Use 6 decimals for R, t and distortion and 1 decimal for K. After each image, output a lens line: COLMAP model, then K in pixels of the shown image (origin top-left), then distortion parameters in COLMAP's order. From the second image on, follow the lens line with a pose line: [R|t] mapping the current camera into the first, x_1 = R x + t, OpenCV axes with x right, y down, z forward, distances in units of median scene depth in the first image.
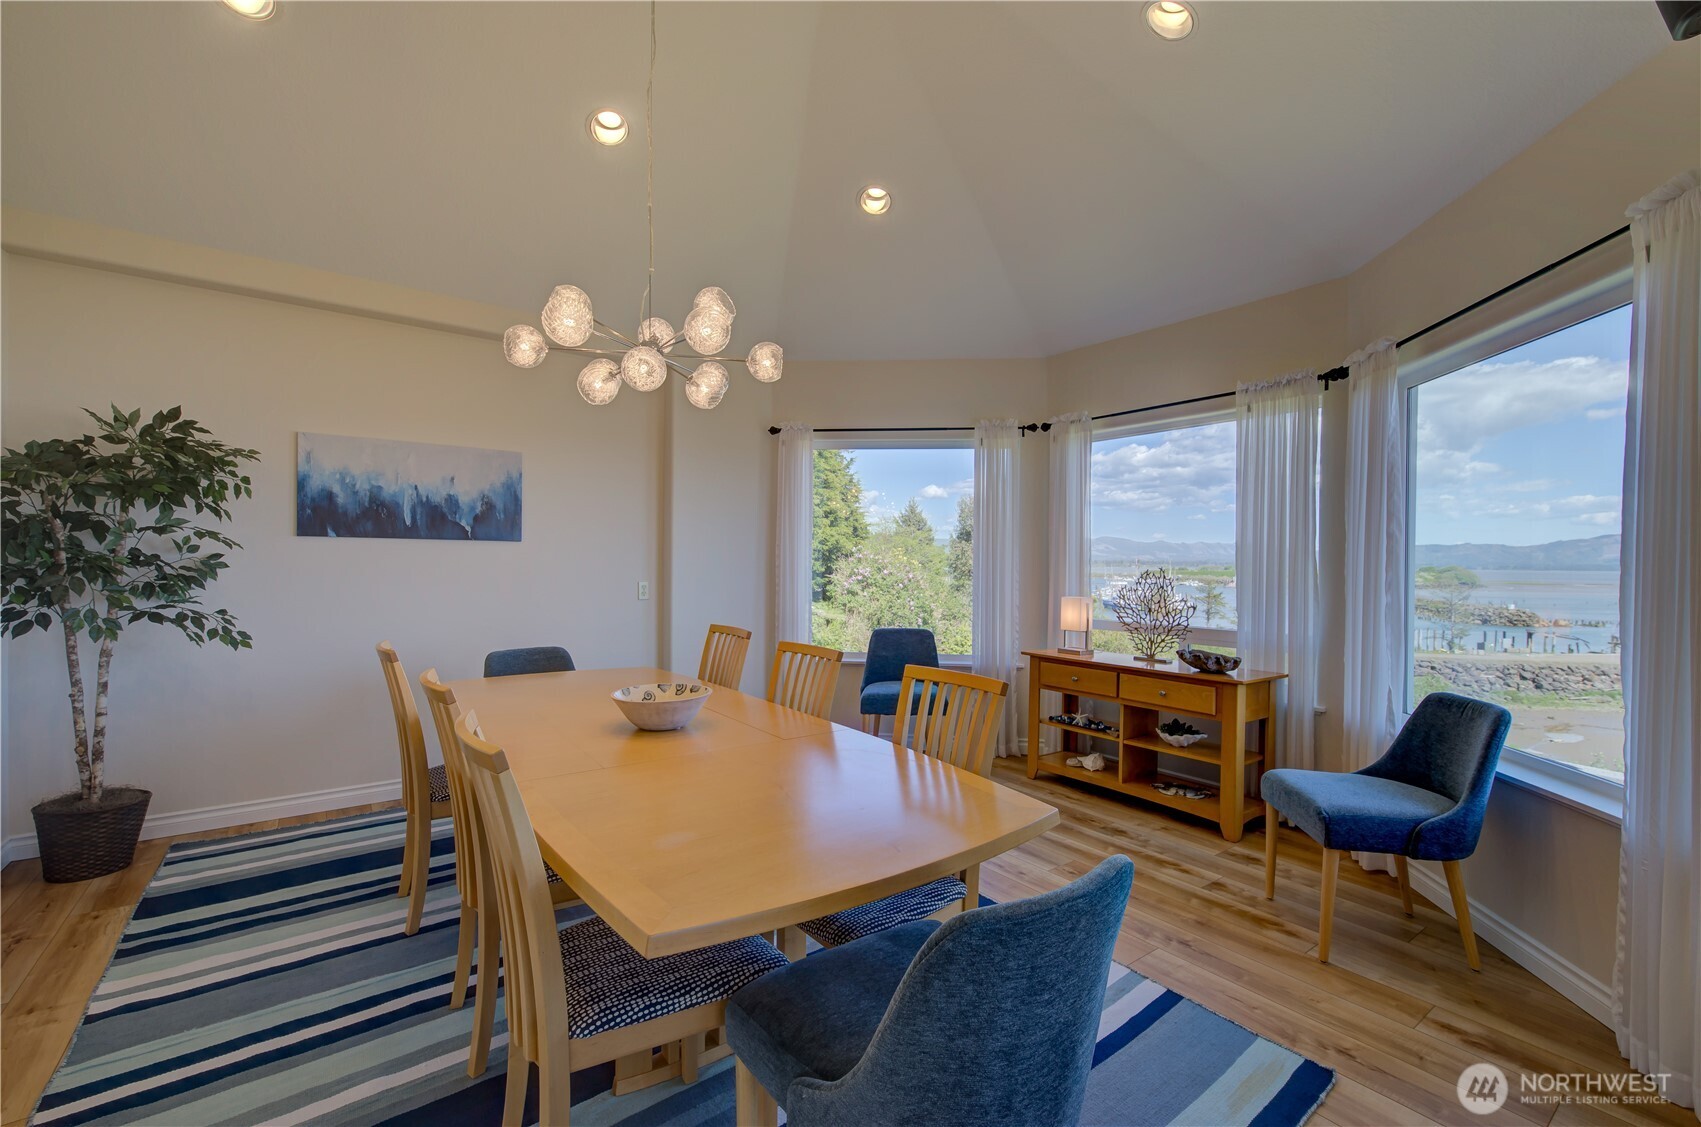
lens RADIAL K [[721.2, 0, 861.9], [0, 721.2, 571.8], [0, 0, 1]] dist [-0.001913, 0.000211]
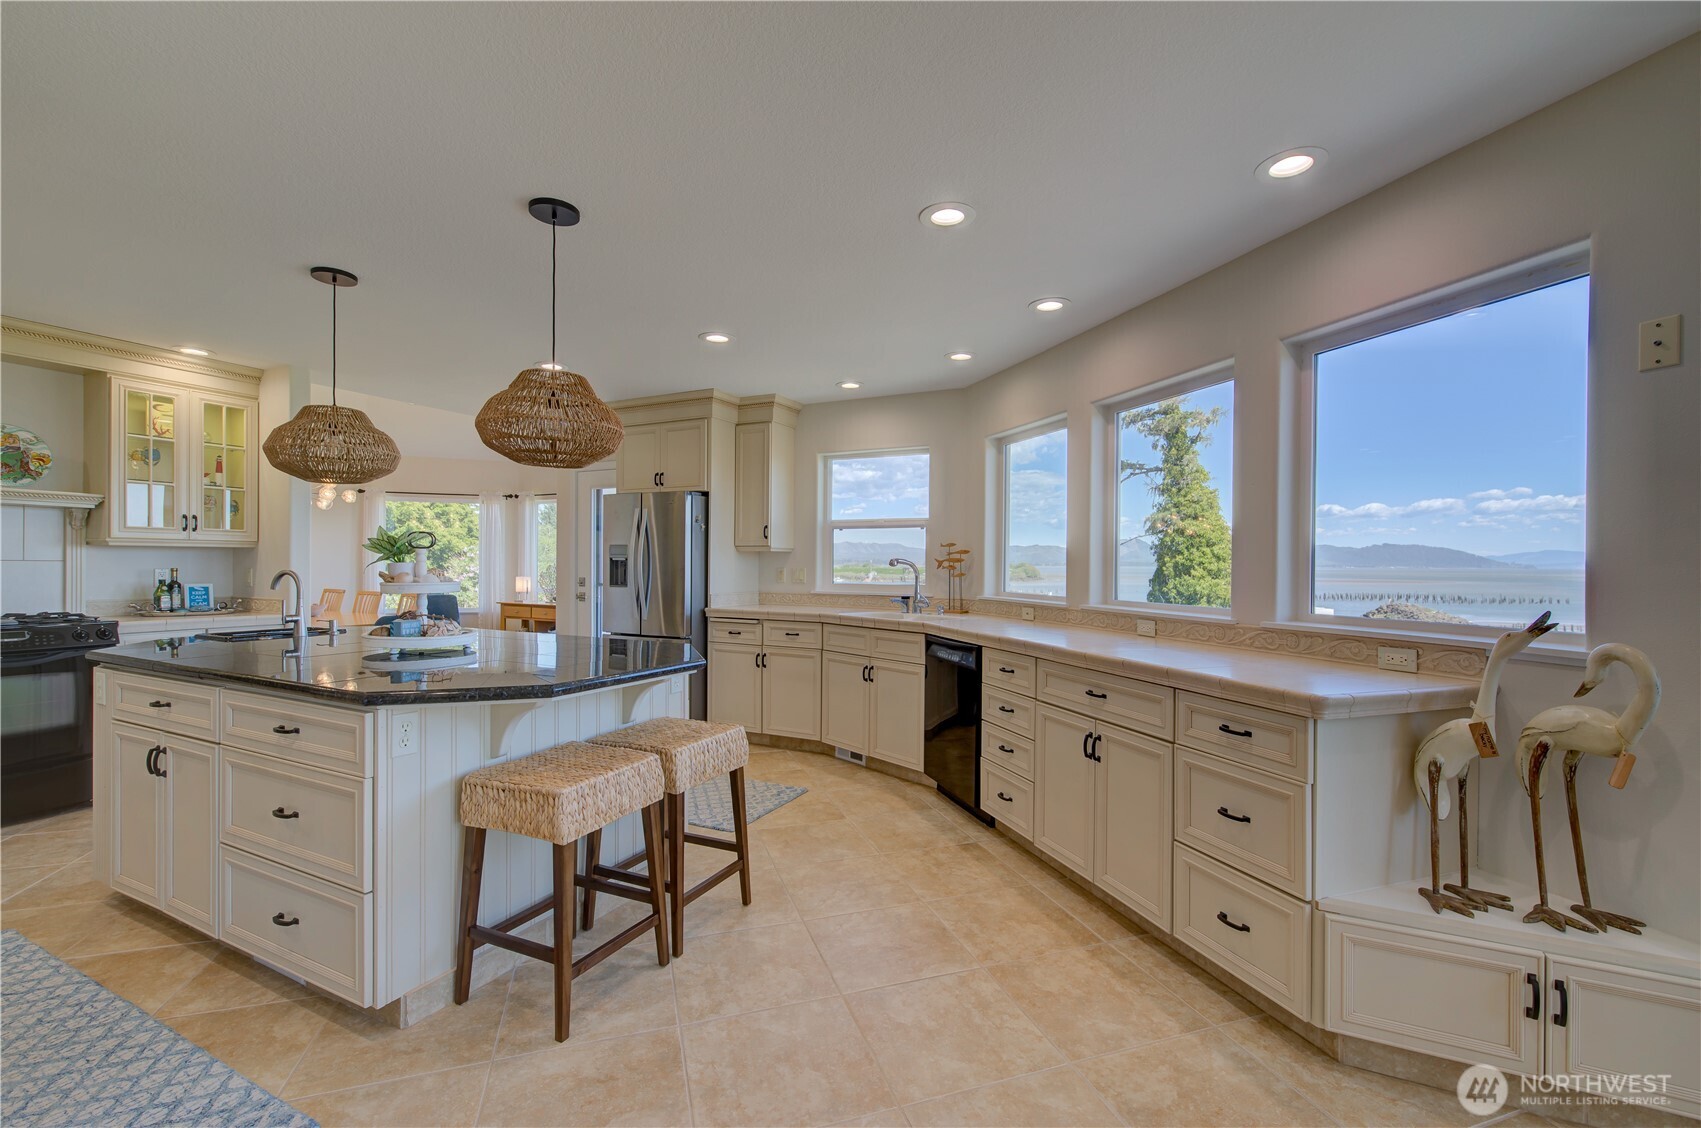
lens RADIAL K [[721.2, 0, 861.9], [0, 721.2, 572.3], [0, 0, 1]] dist [-0.001913, 0.000211]
pose [[0.896061, -0.009318, 0.443834, 0.044190], [0.007755, 0.999956, 0.005337, 0.003041], [-0.443864, -0.001341, 0.896093, -0.260610]]
